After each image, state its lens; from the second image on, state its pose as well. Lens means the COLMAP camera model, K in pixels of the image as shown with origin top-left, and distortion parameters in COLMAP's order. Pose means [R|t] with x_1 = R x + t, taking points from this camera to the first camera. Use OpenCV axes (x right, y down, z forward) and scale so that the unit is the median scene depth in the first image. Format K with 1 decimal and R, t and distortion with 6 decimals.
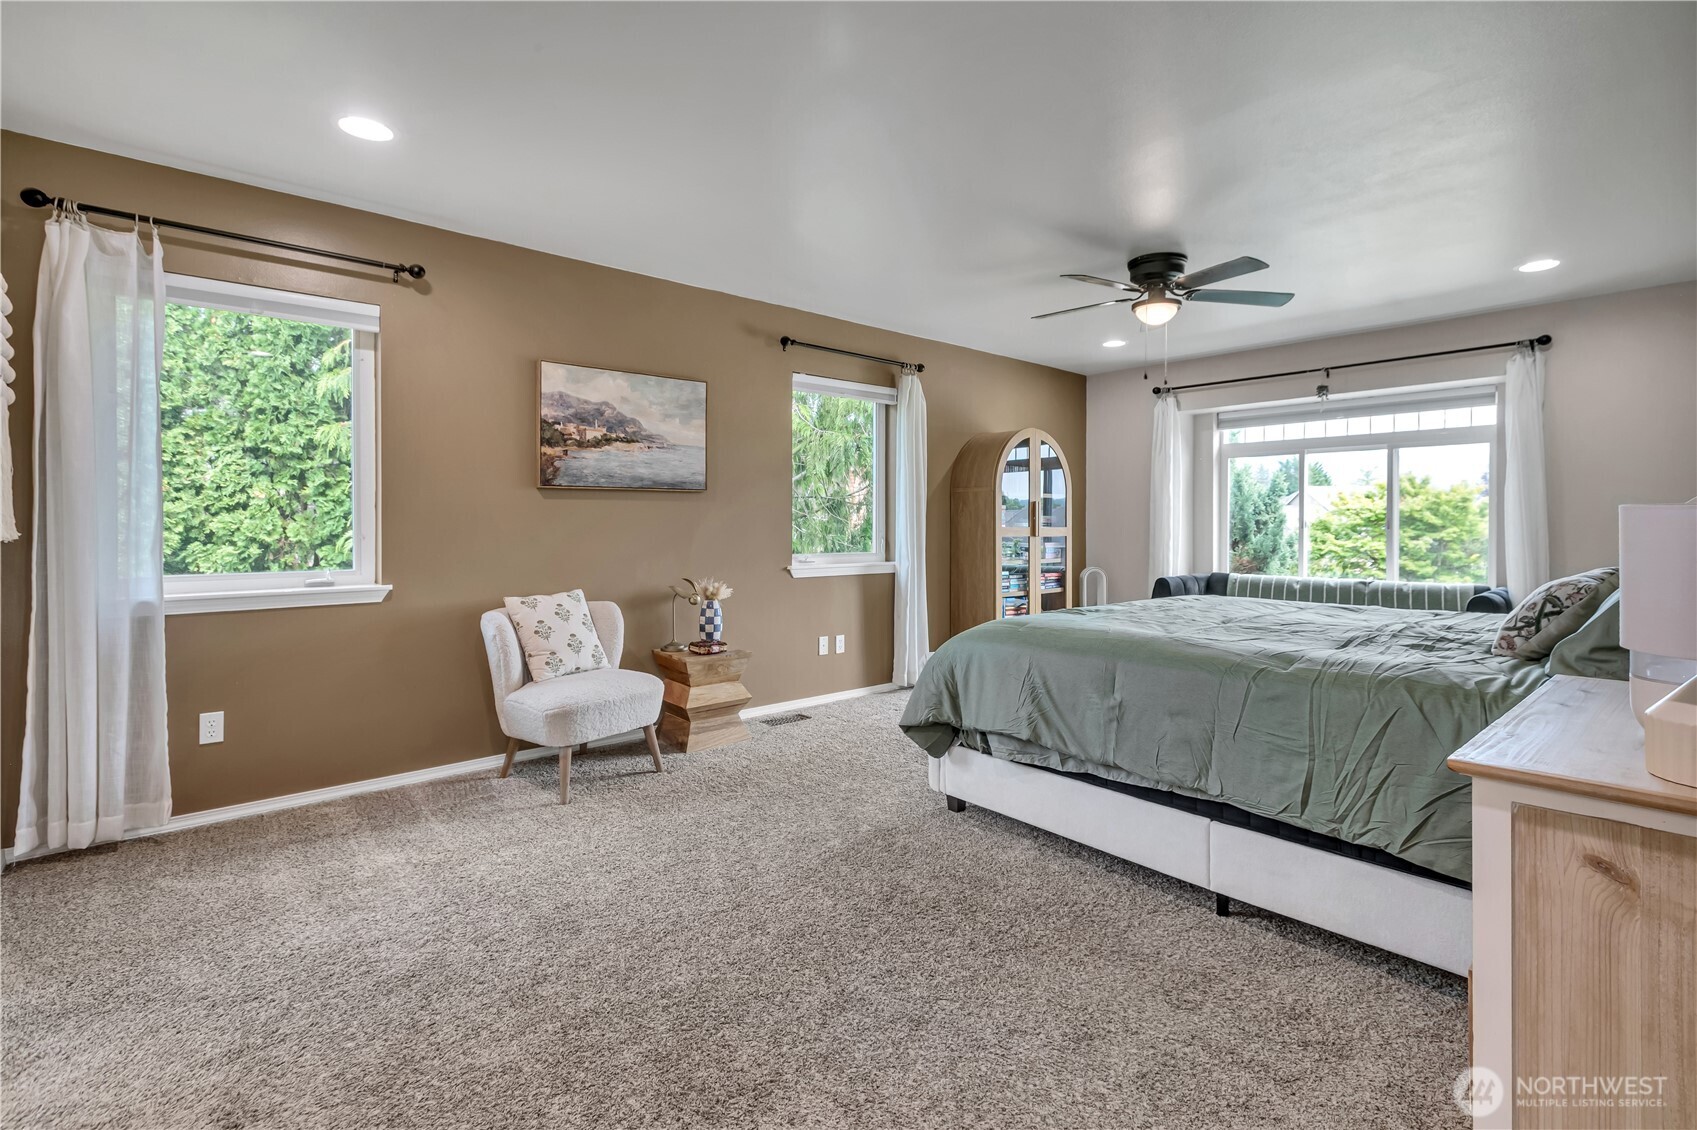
lens RADIAL K [[789.8, 0, 842.2], [0, 789.8, 564.6], [0, 0, 1]] dist [0.003117, -0.004849]
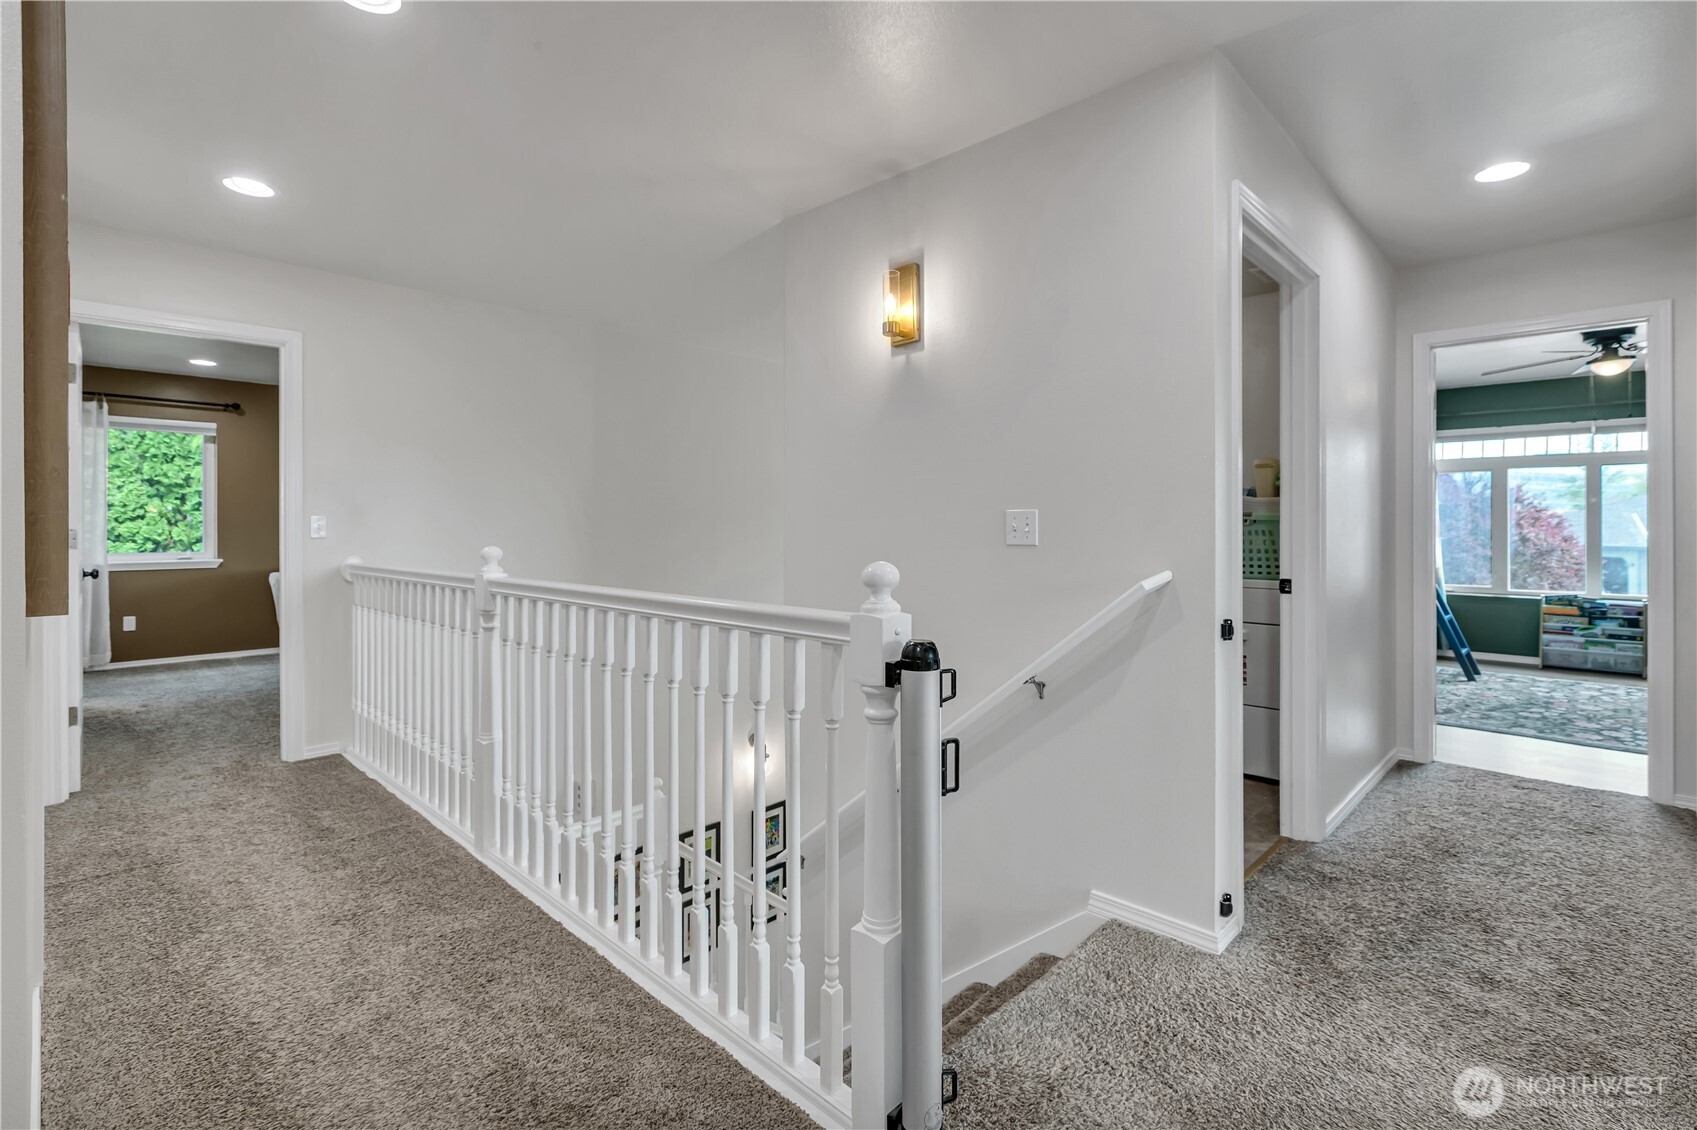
lens RADIAL K [[789.8, 0, 855.1], [0, 789.8, 557.2], [0, 0, 1]] dist [0.003117, -0.004849]
pose [[0.995677, -0.004697, 0.092768, 0.480474], [0.006052, 0.999879, -0.014331, 0.033837], [-0.092689, 0.014831, 0.995585, -0.655825]]
